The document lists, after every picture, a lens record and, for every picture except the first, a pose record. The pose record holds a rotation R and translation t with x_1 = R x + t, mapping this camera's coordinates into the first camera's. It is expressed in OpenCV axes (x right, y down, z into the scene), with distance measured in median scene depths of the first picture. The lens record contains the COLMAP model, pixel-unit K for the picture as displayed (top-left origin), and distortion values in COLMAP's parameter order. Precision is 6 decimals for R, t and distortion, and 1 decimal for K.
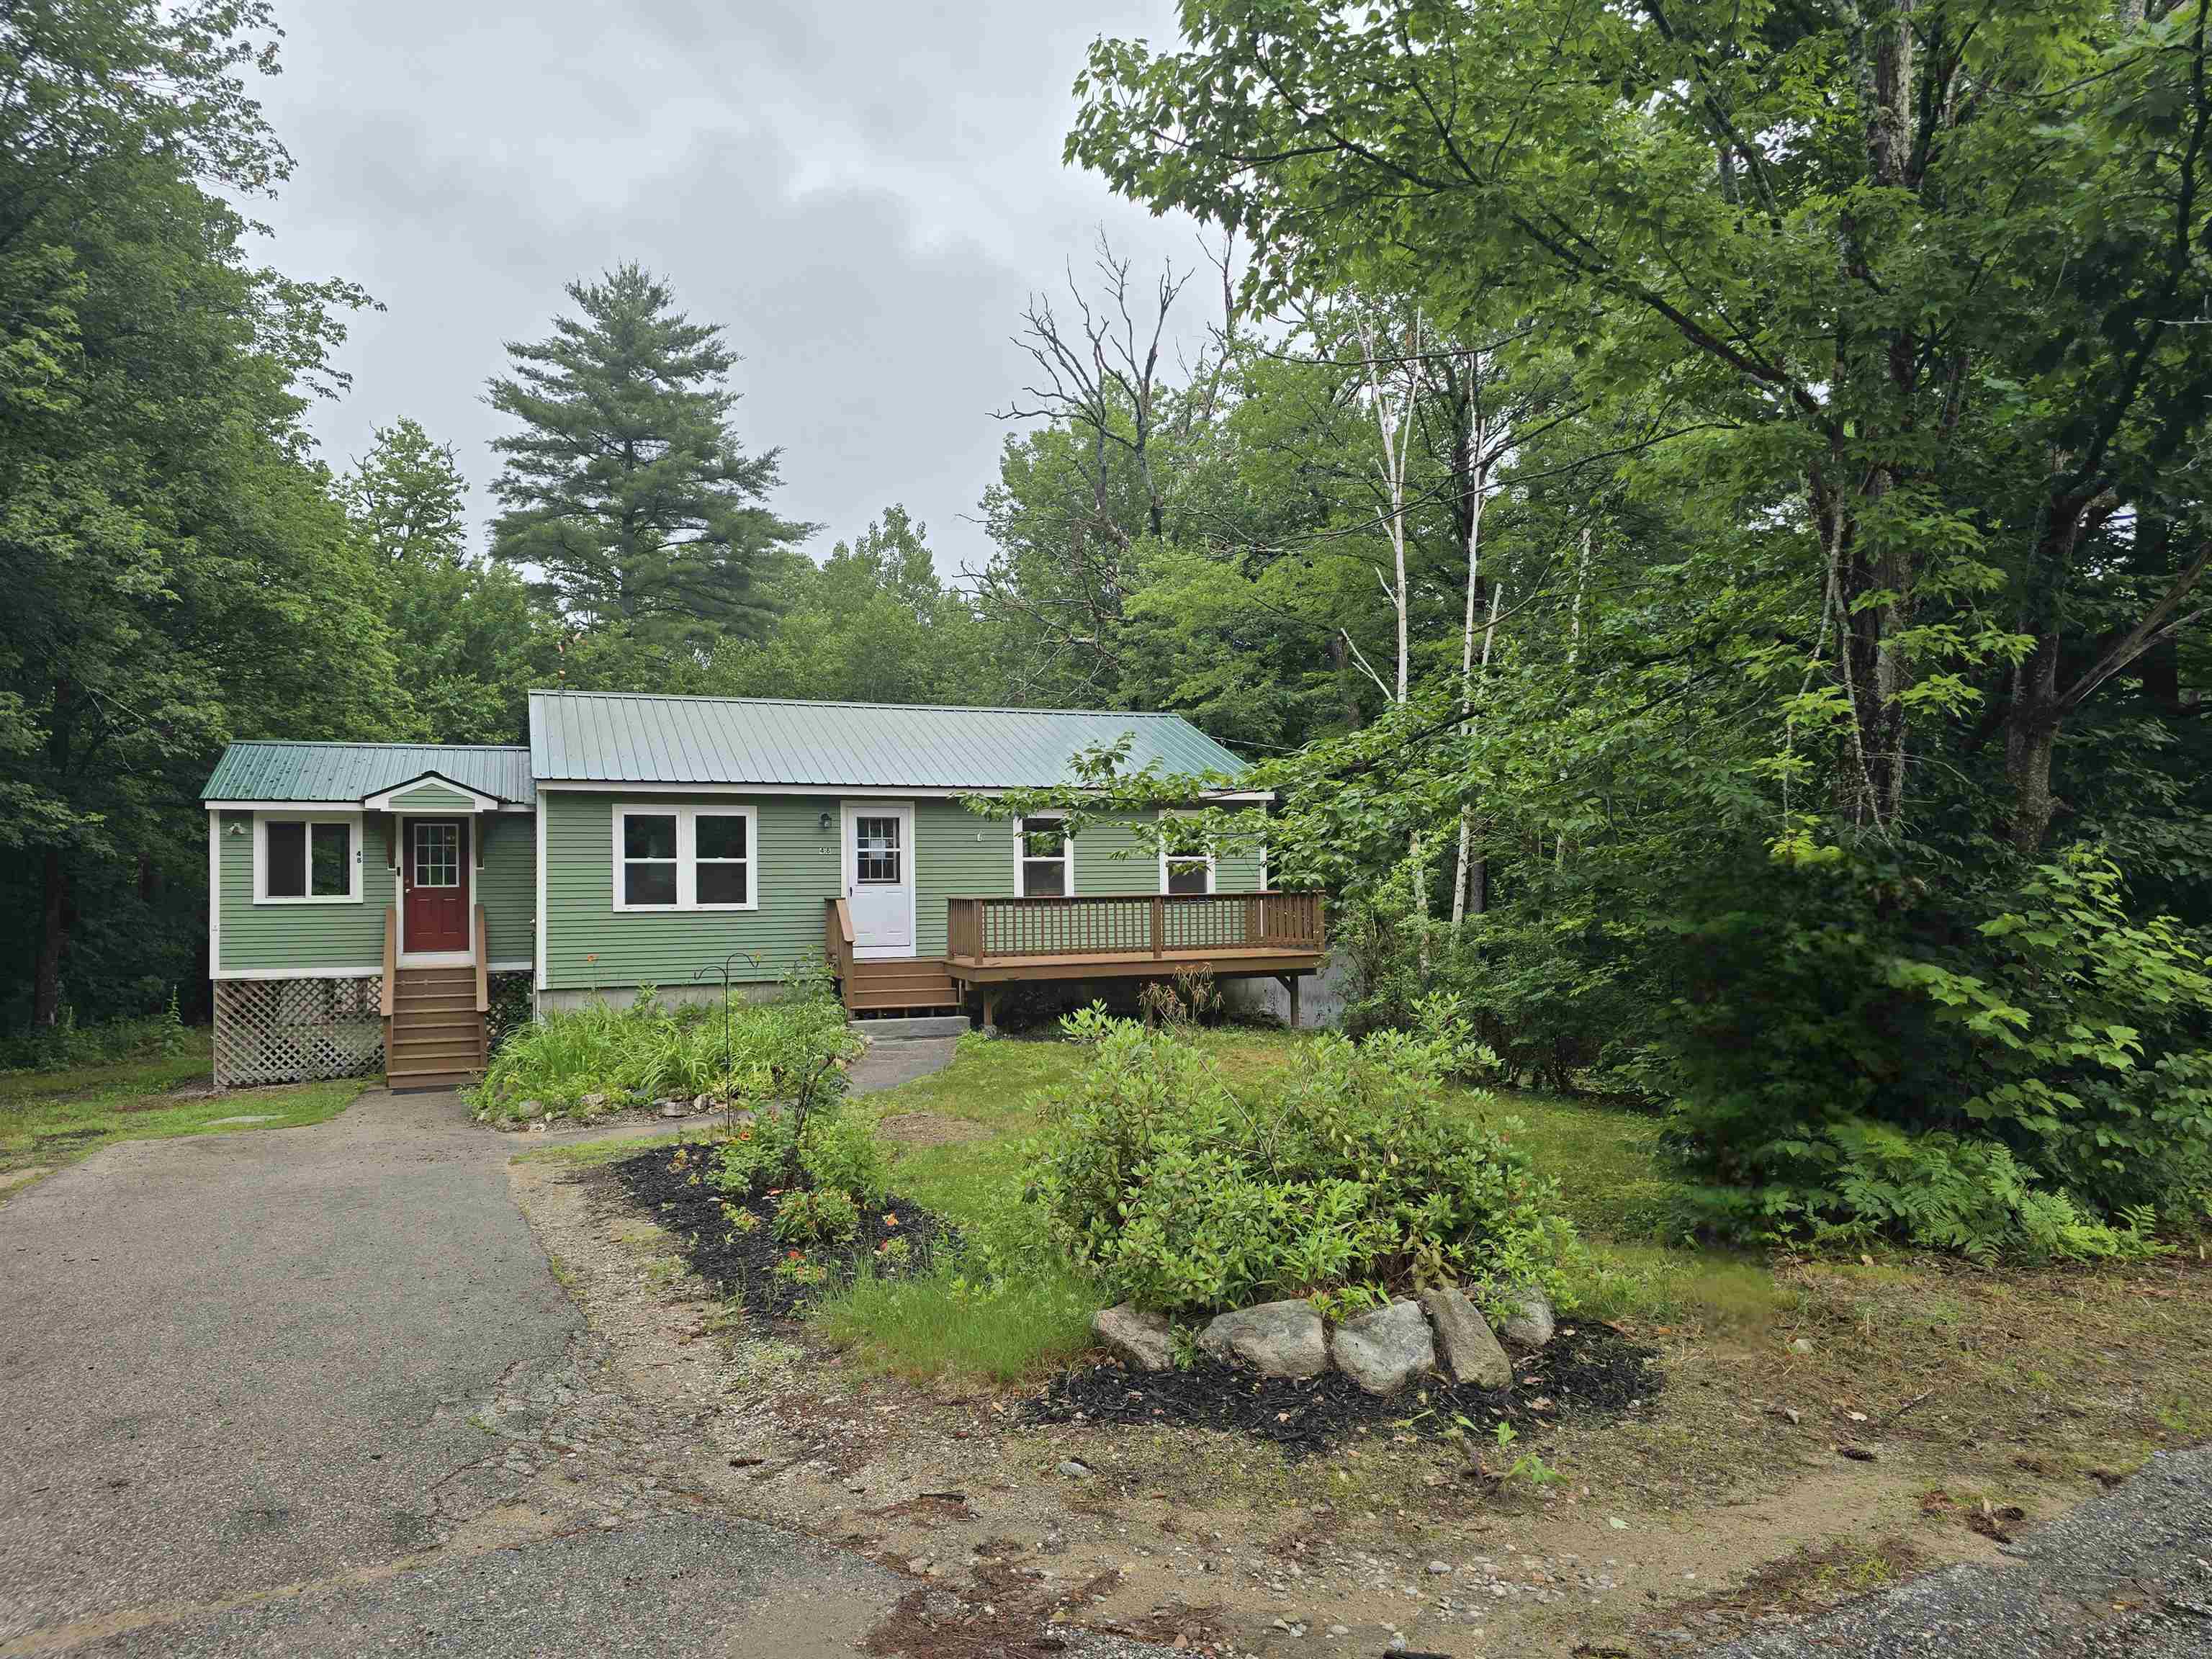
lens RADIAL K [[1497.6, 0, 1106.0], [0, 1497.6, 829.5], [0, 0, 1]] dist [0.005704, -0.001290]
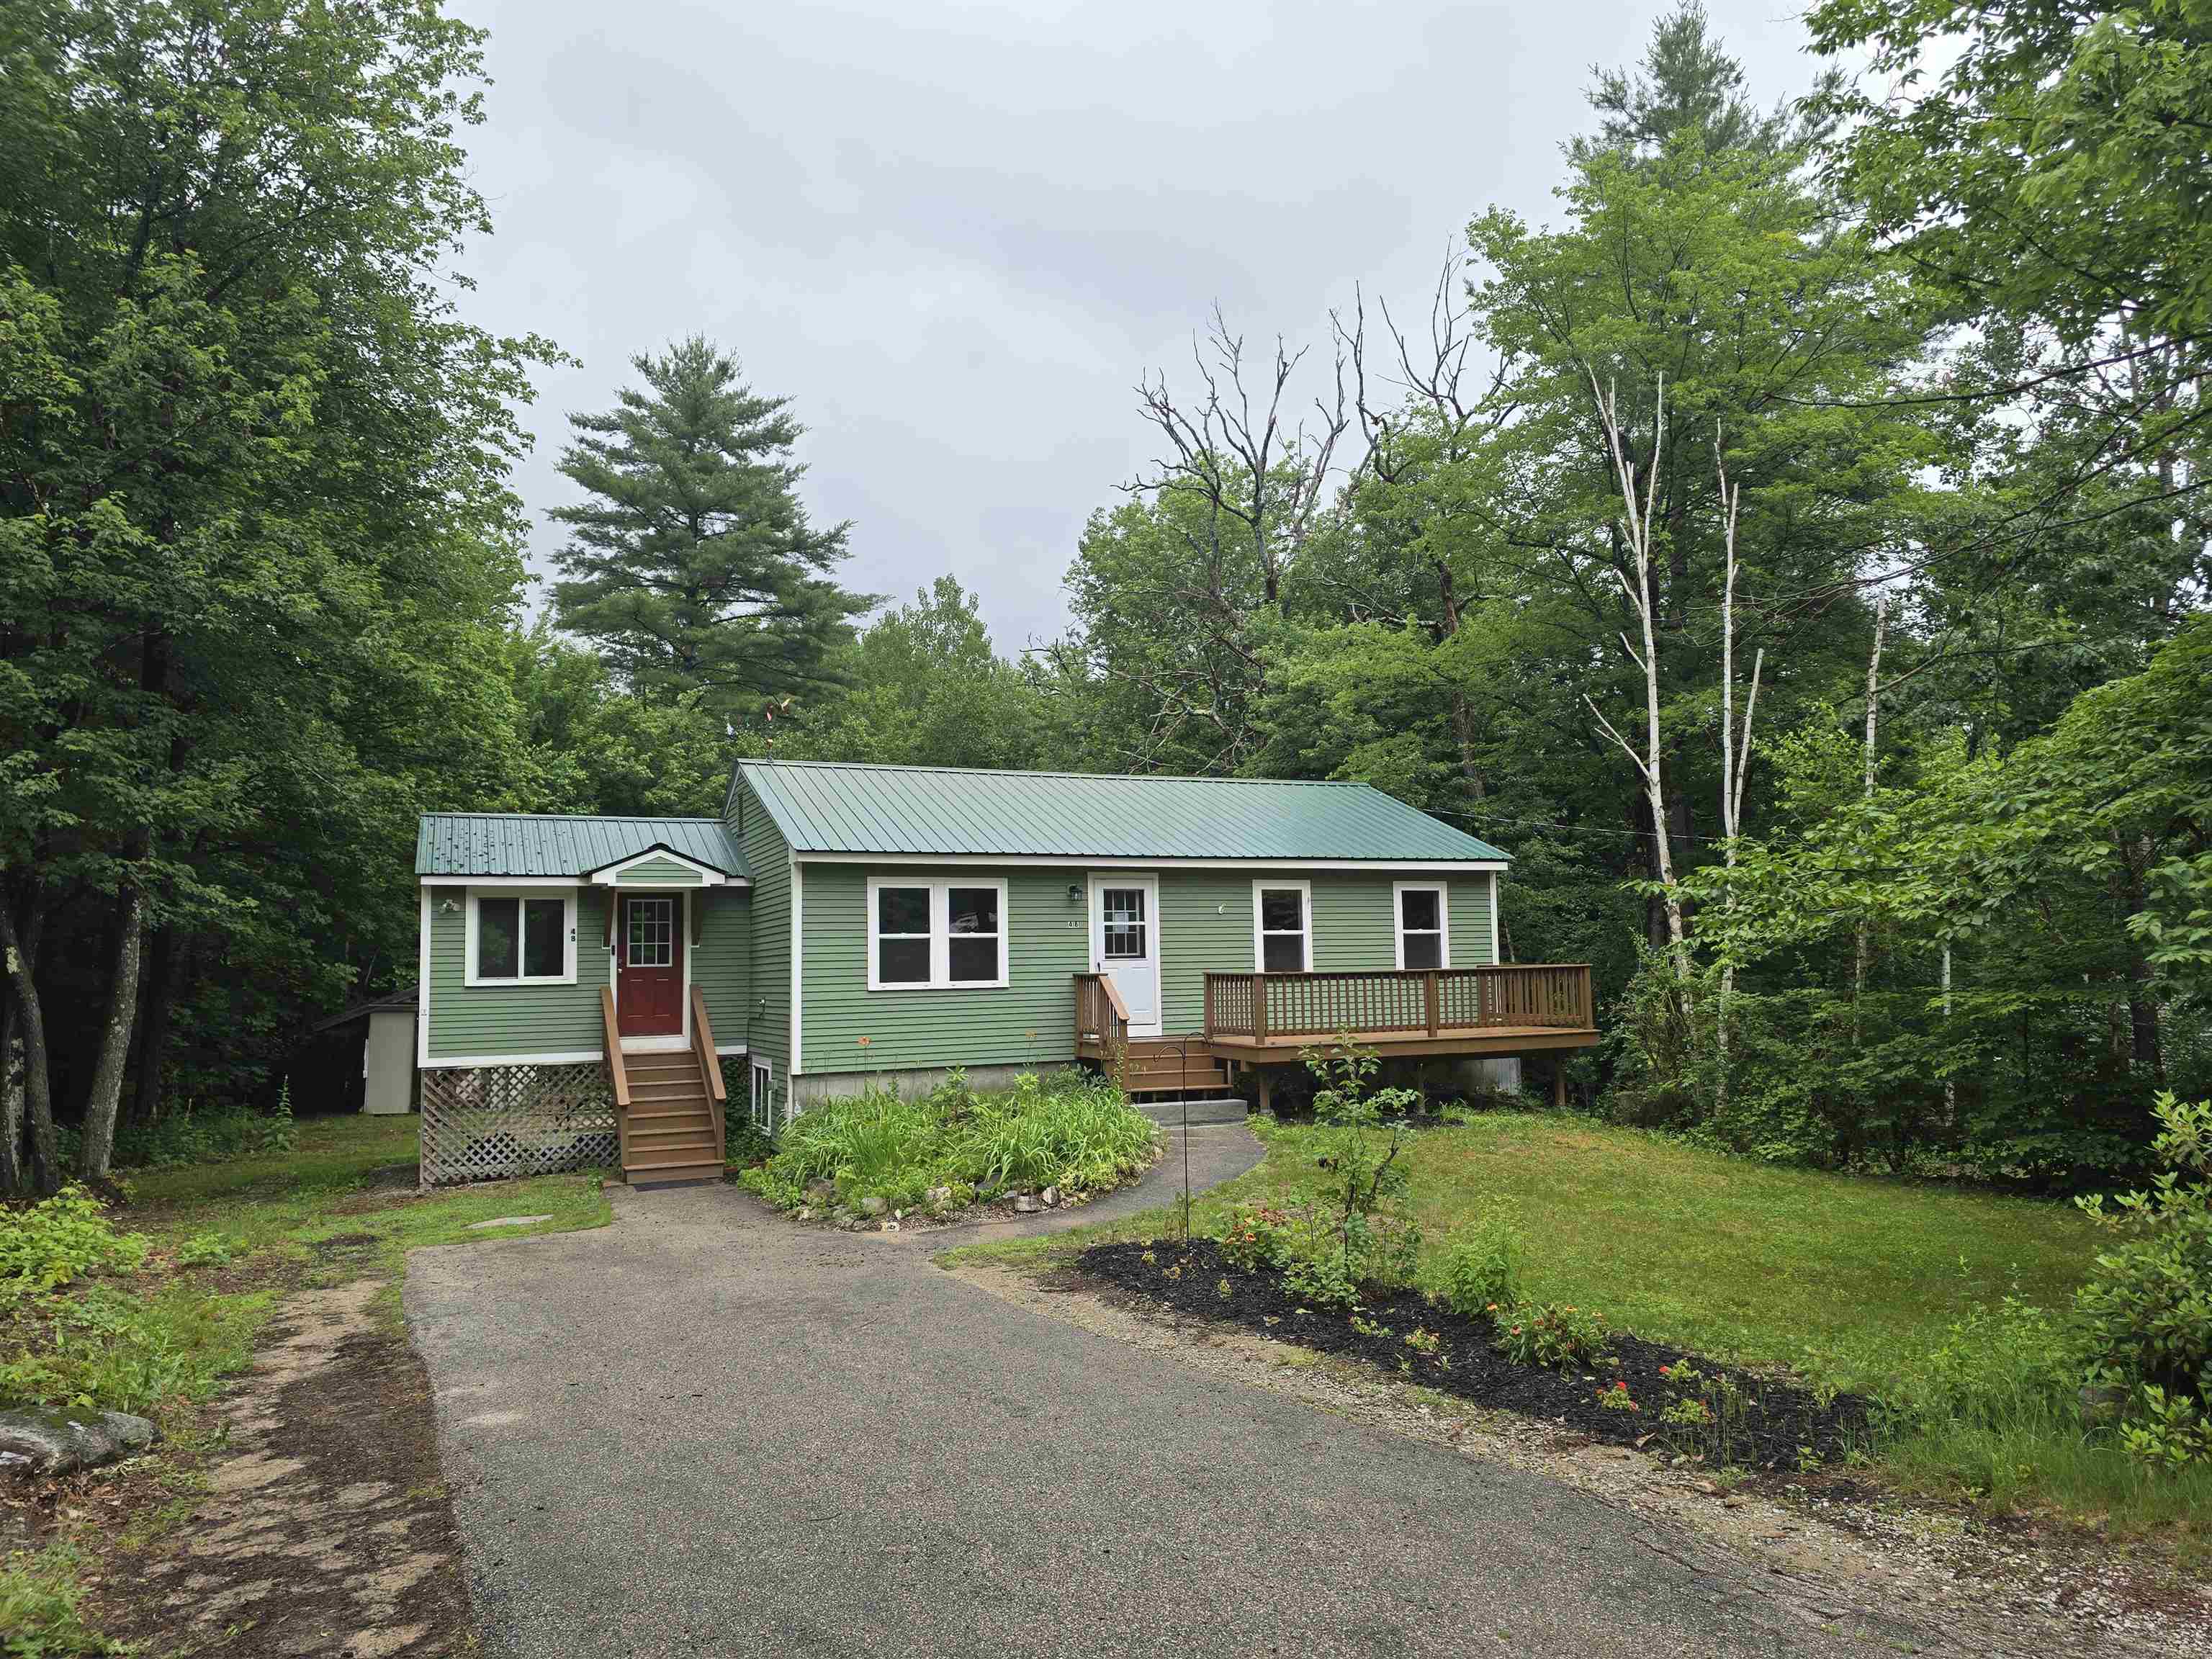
lens RADIAL K [[1485.3, 0, 1107.5], [0, 1485.3, 819.4], [0, 0, 1]] dist [0.053274, -0.039901]
pose [[0.999322, -0.003062, 0.036703, -0.195222], [0.005183, 0.998312, -0.057850, 0.001883], [-0.036464, 0.058001, 0.997650, 0.044898]]
